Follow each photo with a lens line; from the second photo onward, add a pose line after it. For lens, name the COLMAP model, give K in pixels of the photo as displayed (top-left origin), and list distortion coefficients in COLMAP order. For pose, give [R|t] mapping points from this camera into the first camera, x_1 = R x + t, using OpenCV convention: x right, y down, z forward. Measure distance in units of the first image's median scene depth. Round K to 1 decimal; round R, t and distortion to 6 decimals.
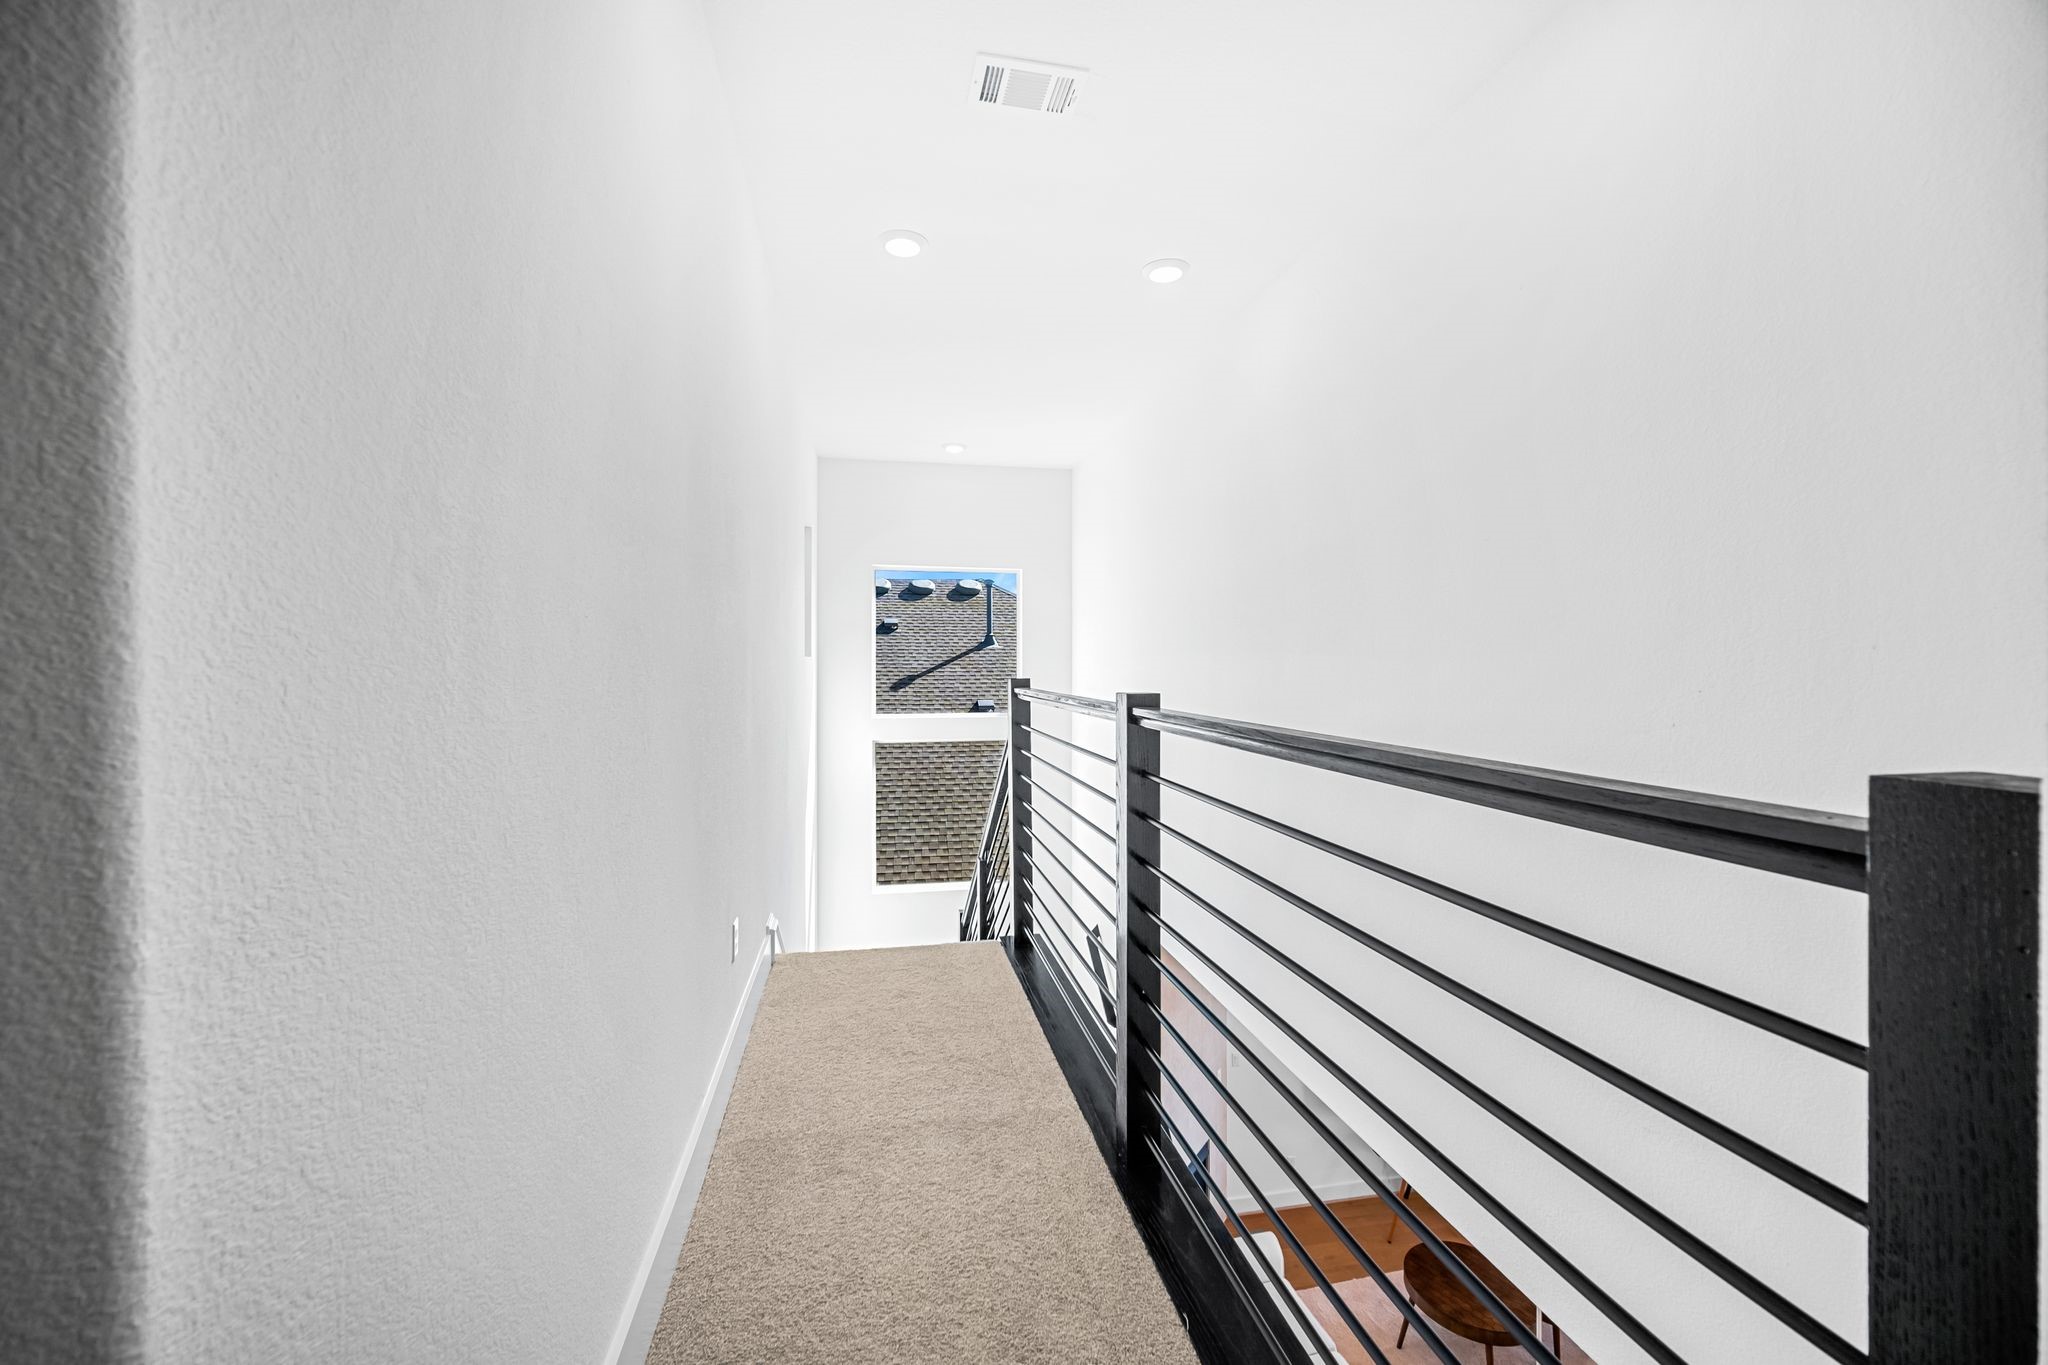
lens RADIAL K [[801.0, 0, 1026.9], [0, 801.0, 653.8], [0, 0, 1]] dist [0.000827, 0.000045]
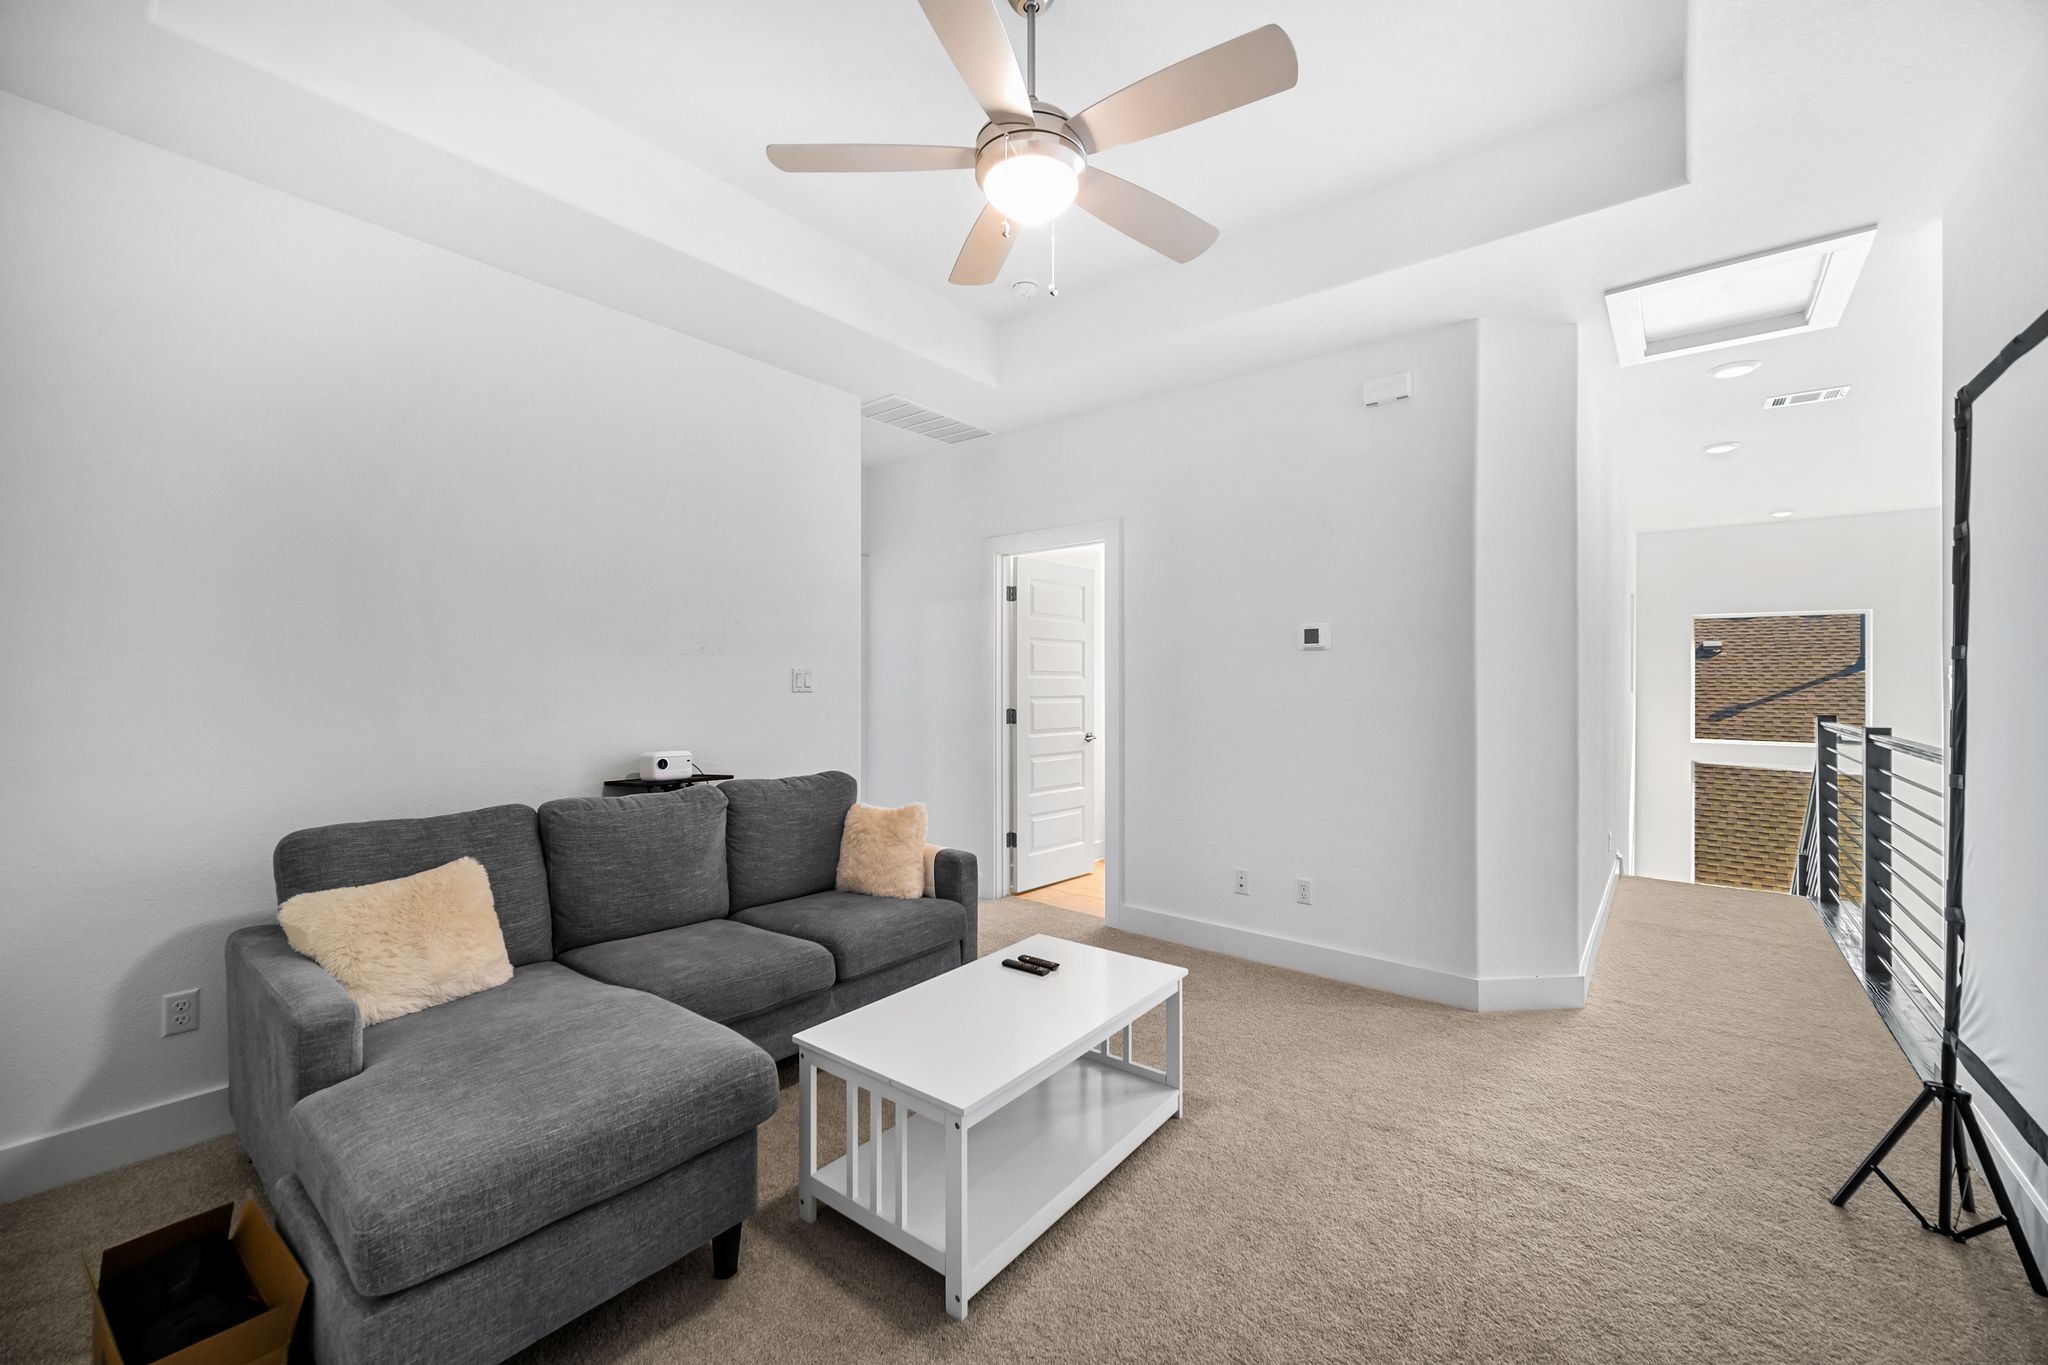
lens RADIAL K [[811.1, 0, 1028.1], [0, 811.1, 687.2], [0, 0, 1]] dist [-0.000763, -0.000065]
pose [[0.645414, 0.004390, -0.763821, 0.052499], [0.008600, 0.999878, 0.013013, -0.015299], [0.763785, -0.014967, 0.645297, -0.305149]]
